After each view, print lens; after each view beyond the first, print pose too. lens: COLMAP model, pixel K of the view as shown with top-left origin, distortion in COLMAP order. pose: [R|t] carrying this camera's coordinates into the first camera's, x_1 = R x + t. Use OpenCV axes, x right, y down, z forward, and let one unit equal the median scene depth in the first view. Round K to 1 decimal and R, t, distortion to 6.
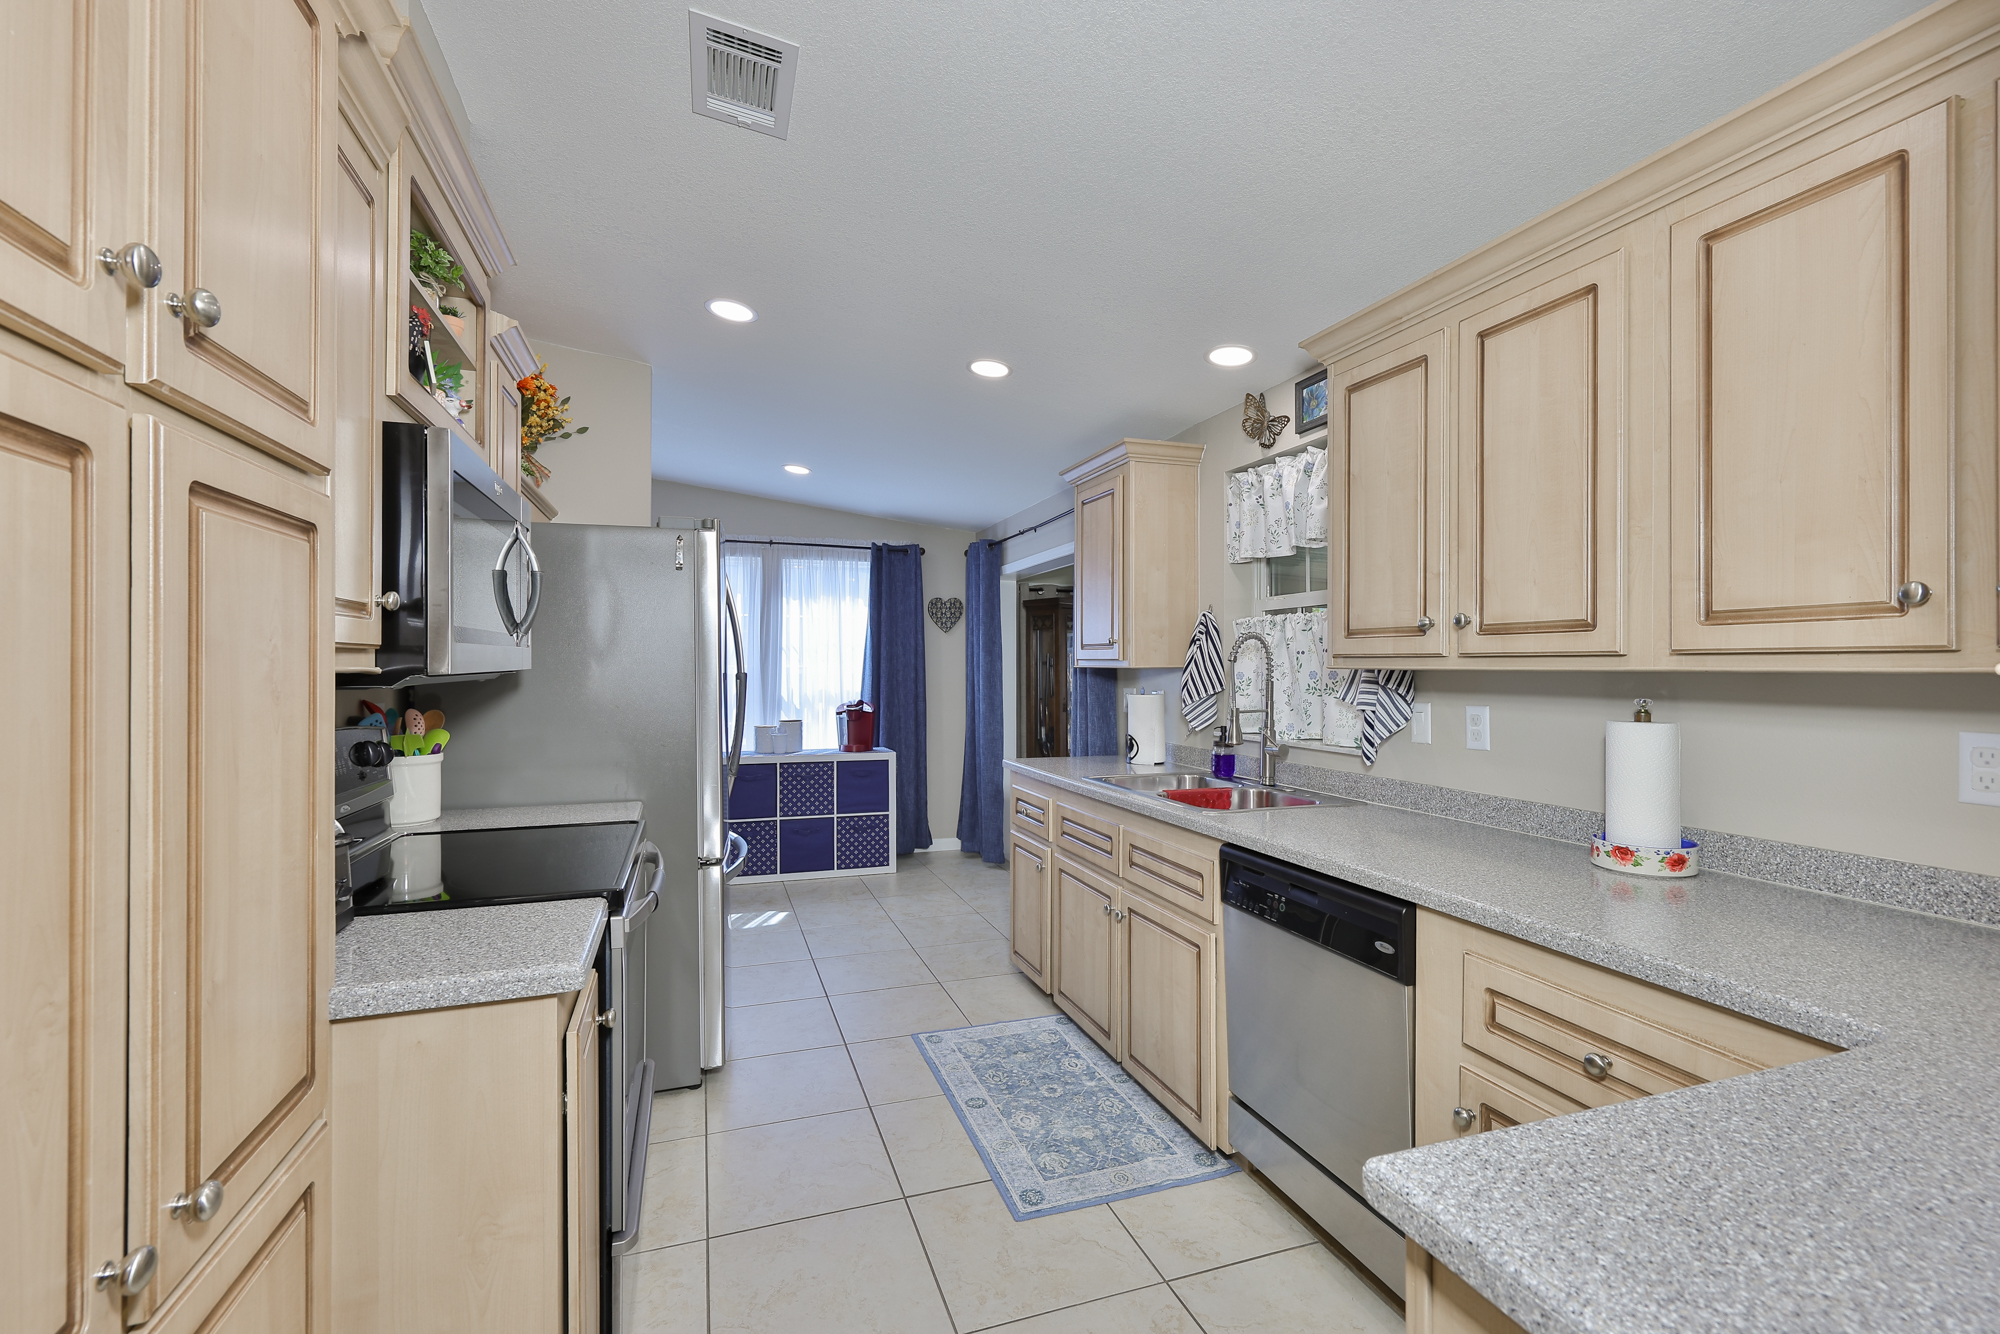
lens RADIAL K [[857.0, 0, 1004.3], [0, 857.0, 672.9], [0, 0, 1]] dist [-0.005524, 0.001552]
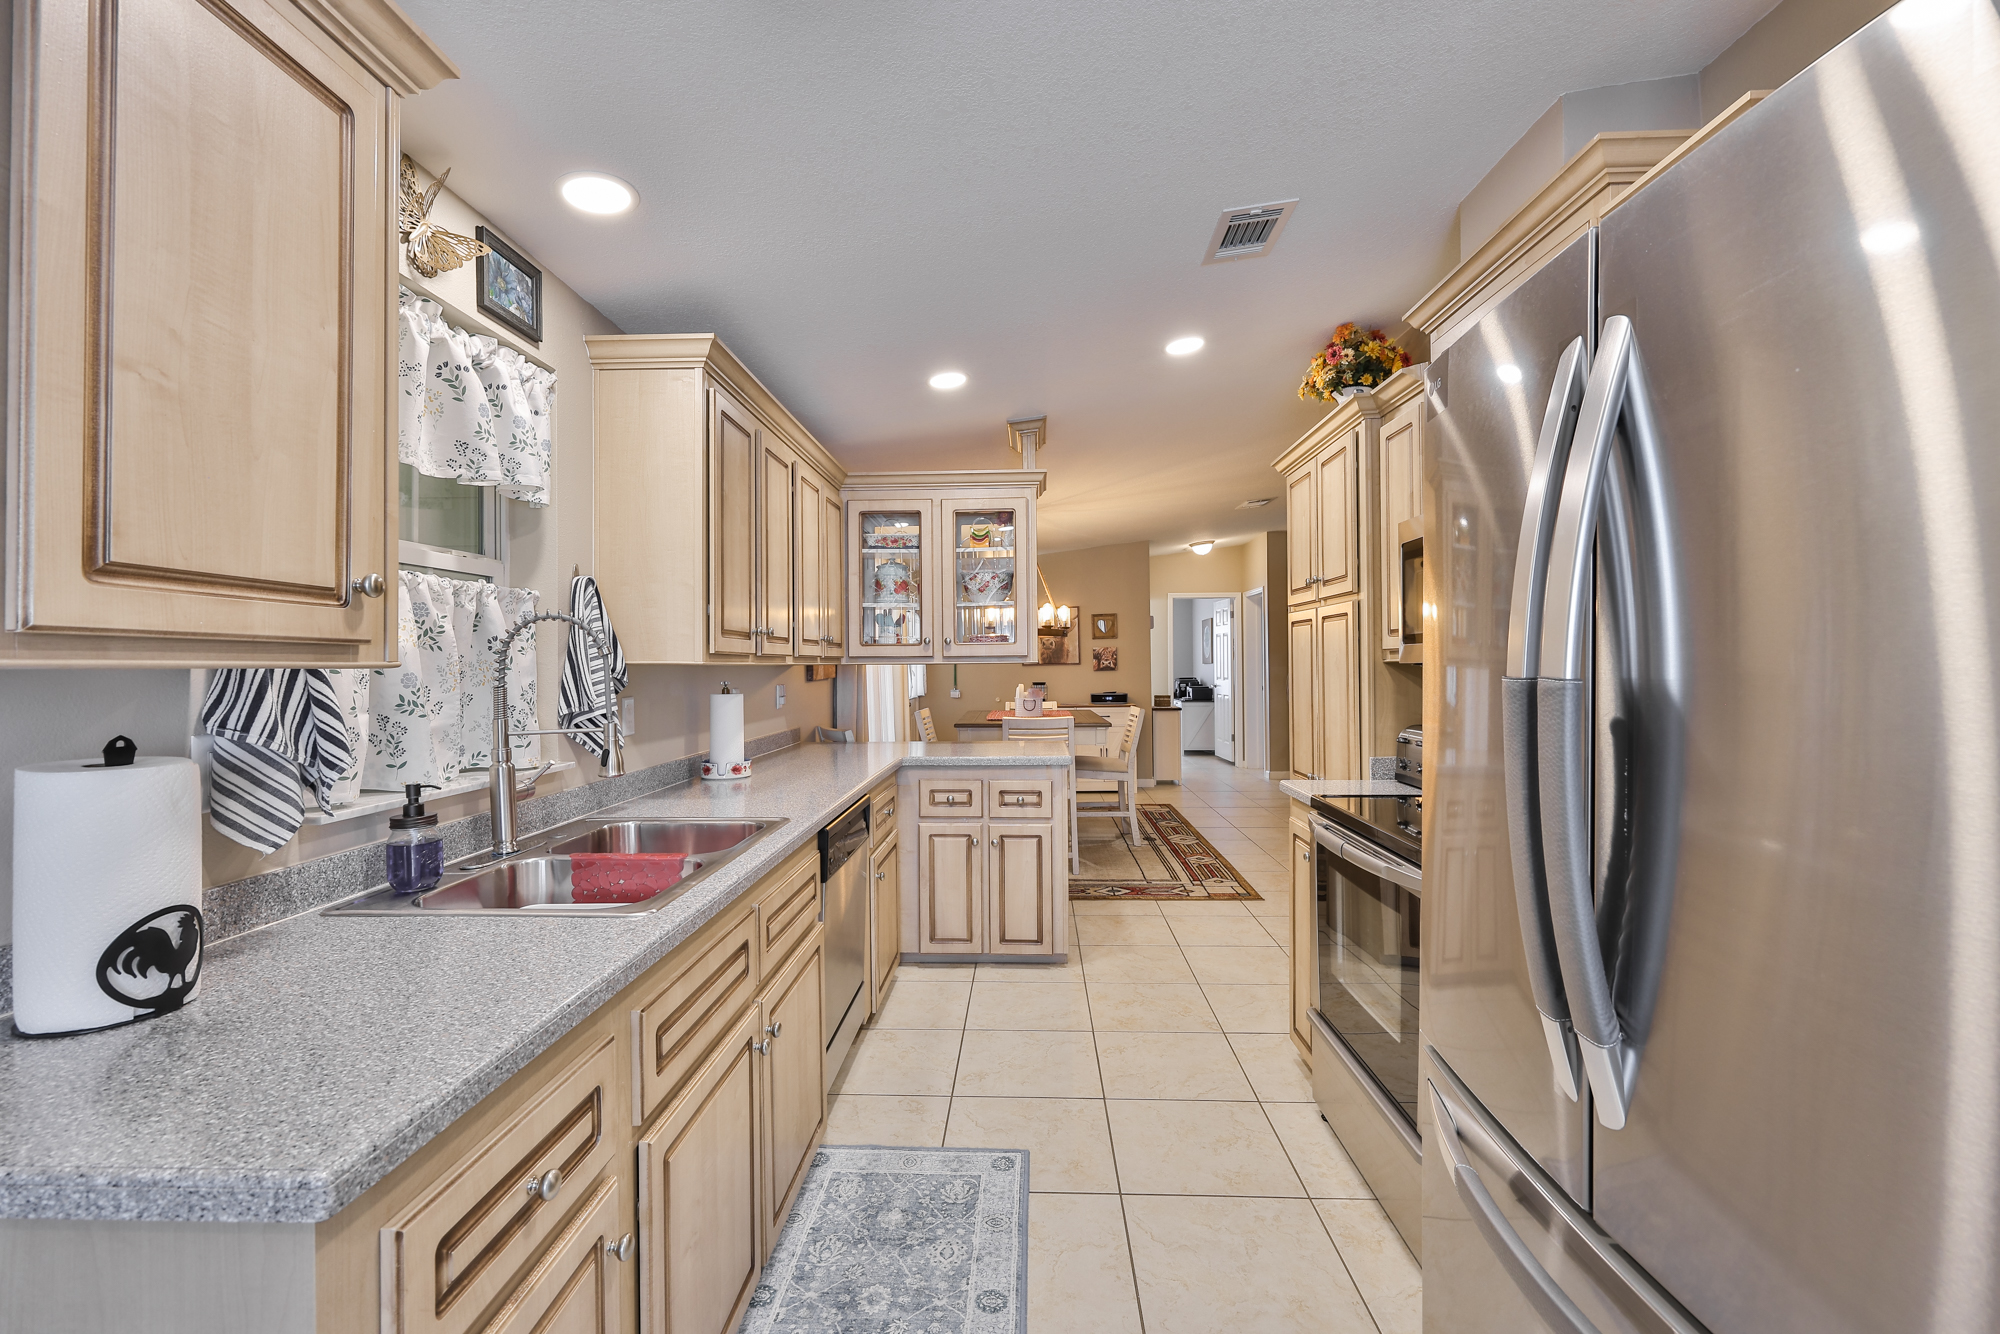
lens RADIAL K [[857.0, 0, 989.8], [0, 857.0, 663.5], [0, 0, 1]] dist [-0.005524, 0.001552]
pose [[-0.926057, 0.007469, 0.377311, -0.123381], [0.010458, 0.999928, 0.005874, -0.003403], [-0.377240, 0.009386, -0.926068, 0.687387]]
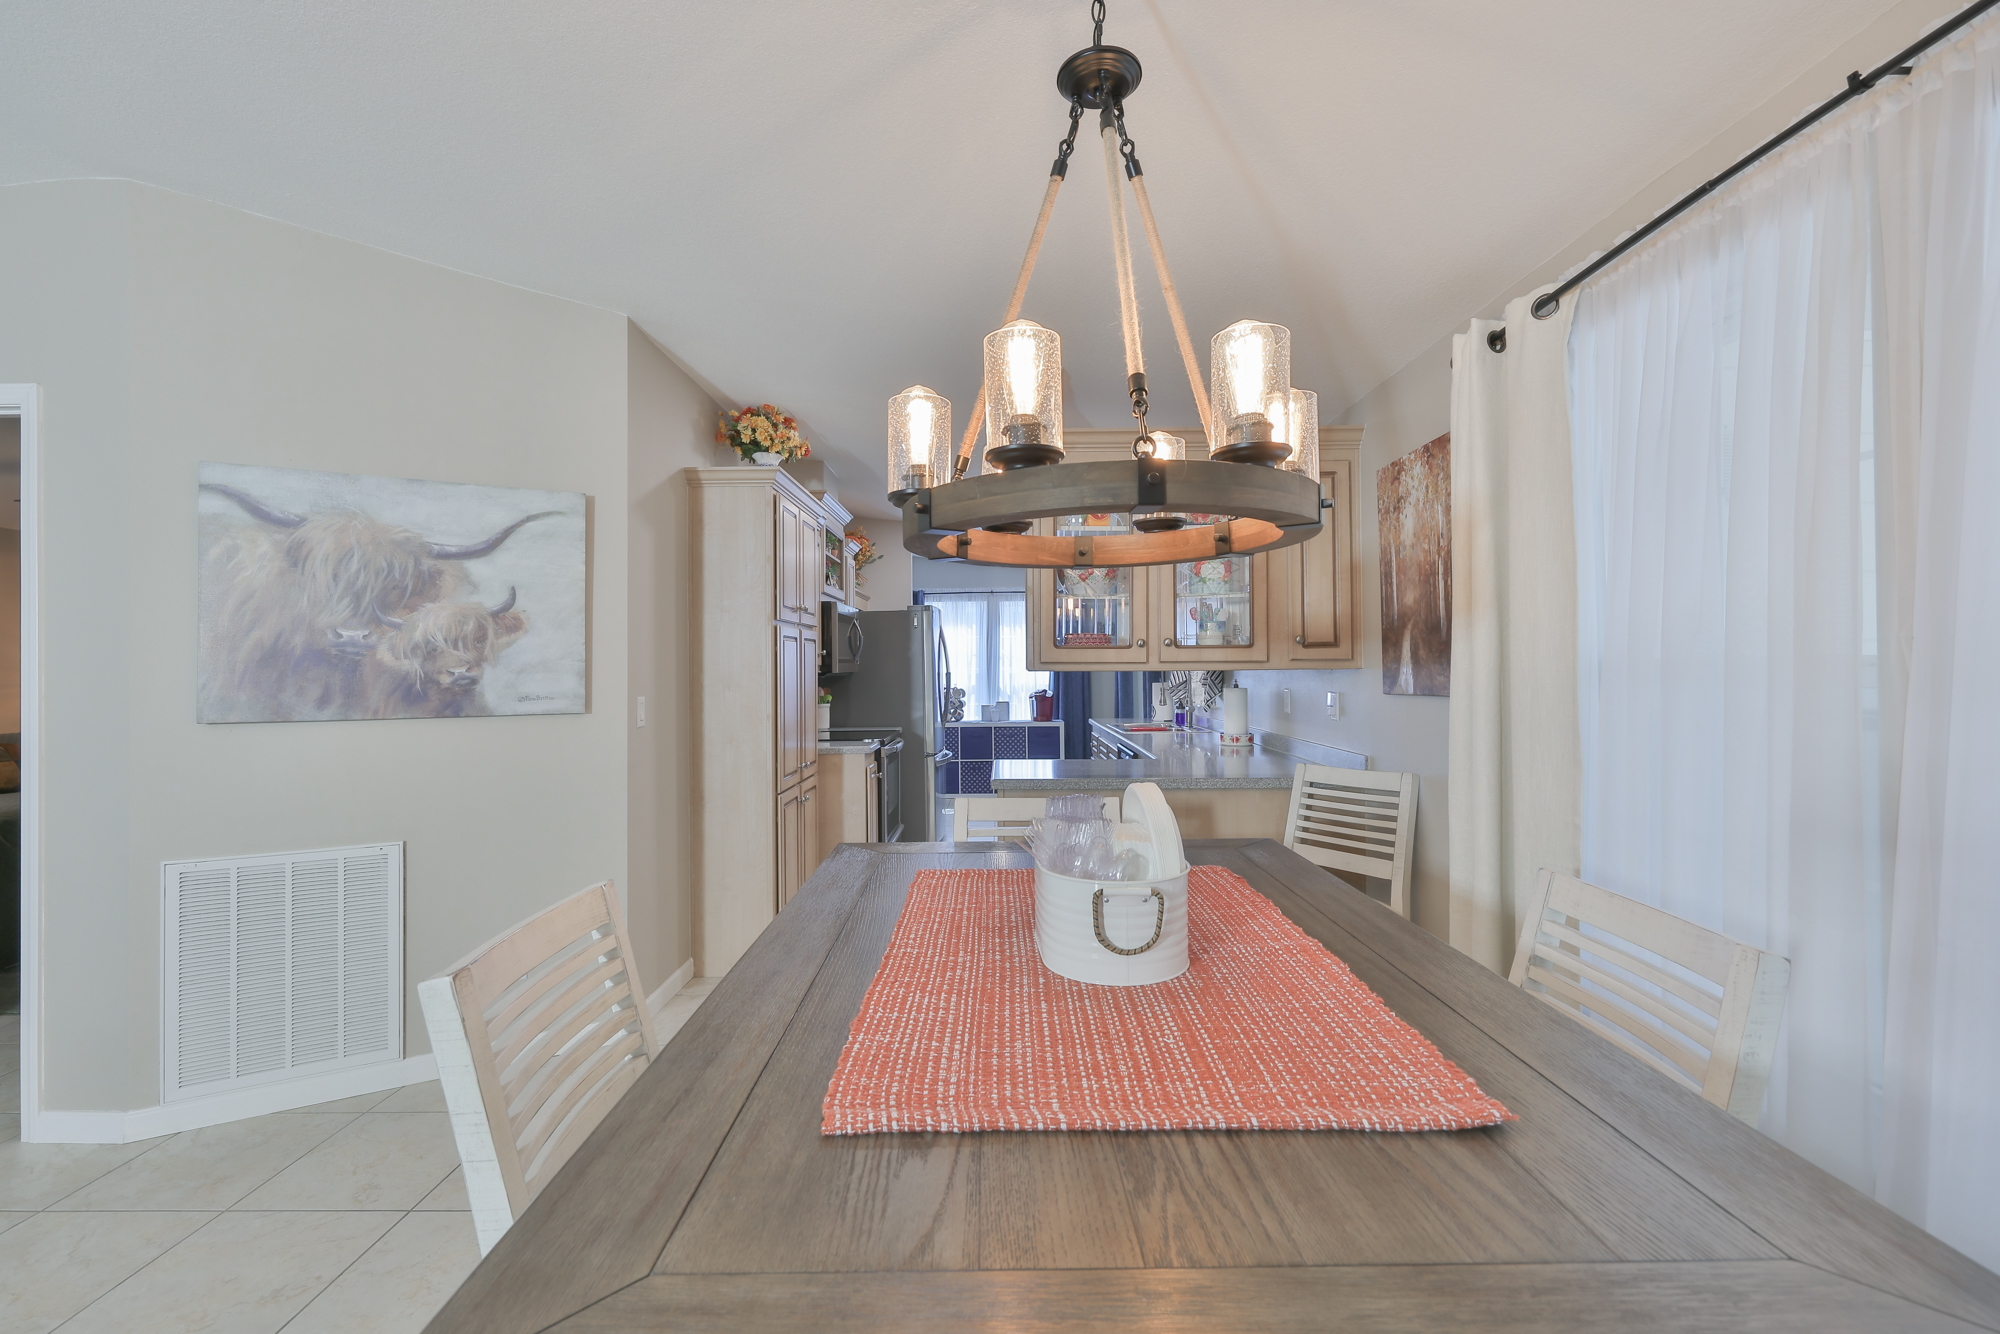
lens RADIAL K [[857.0, 0, 996.4], [0, 857.0, 659.9], [0, 0, 1]] dist [-0.005524, 0.001552]
pose [[0.940752, -0.012020, -0.338882, 0.301260], [0.007309, 0.999858, -0.015174, 0.001464], [0.339016, 0.011799, 0.940707, -0.547767]]
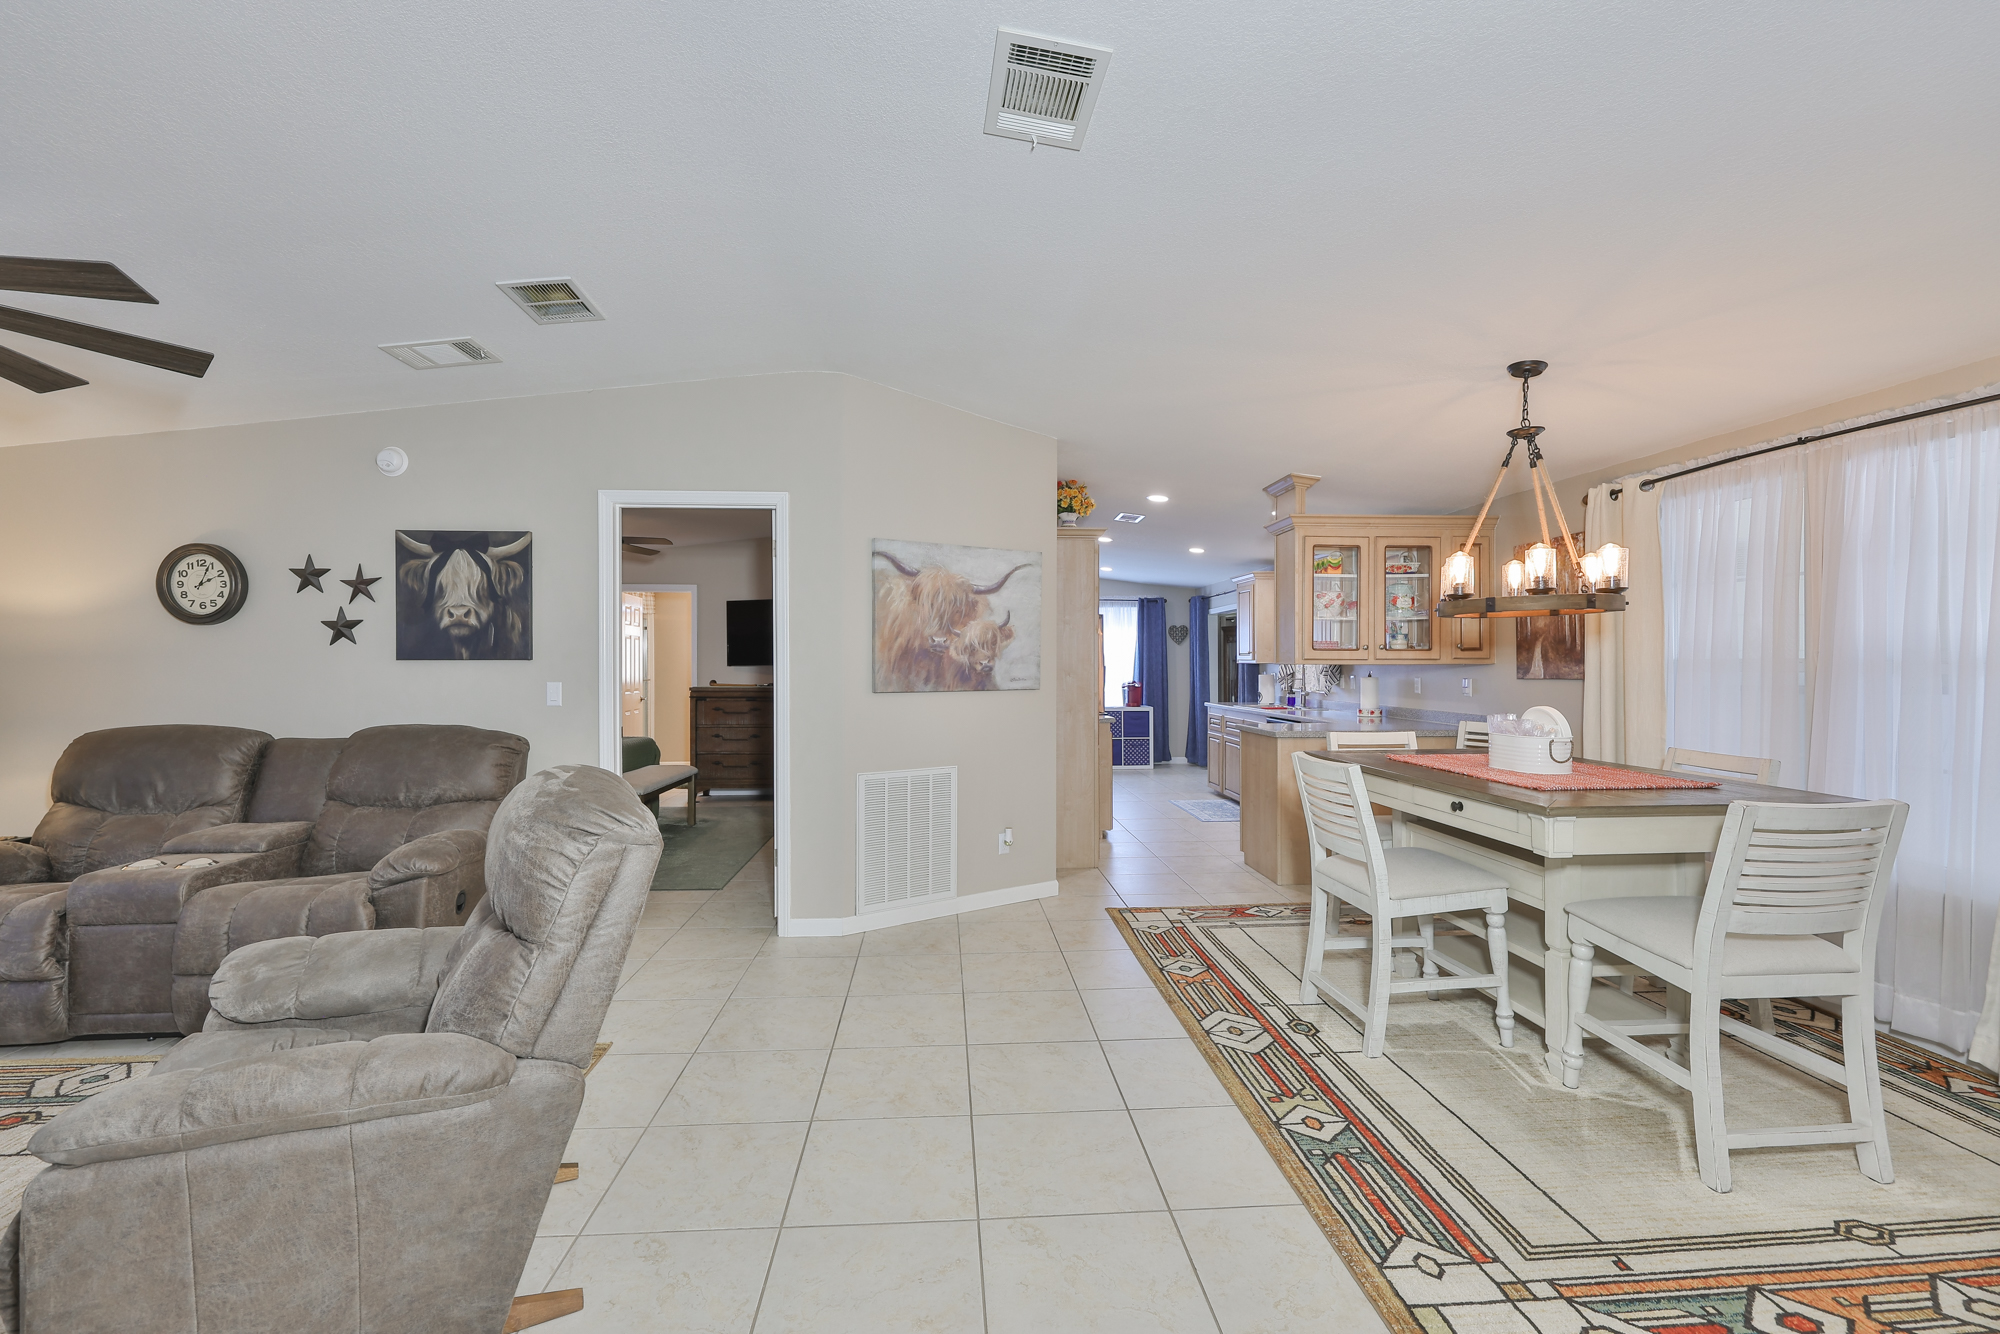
lens RADIAL K [[857.0, 0, 998.3], [0, 857.0, 664.7], [0, 0, 1]] dist [-0.005524, 0.001552]
pose [[0.961884, -0.004221, -0.273424, 0.068819], [0.003204, 0.999986, -0.004165, 0.003698], [0.273438, 0.003131, 0.961885, -0.977311]]
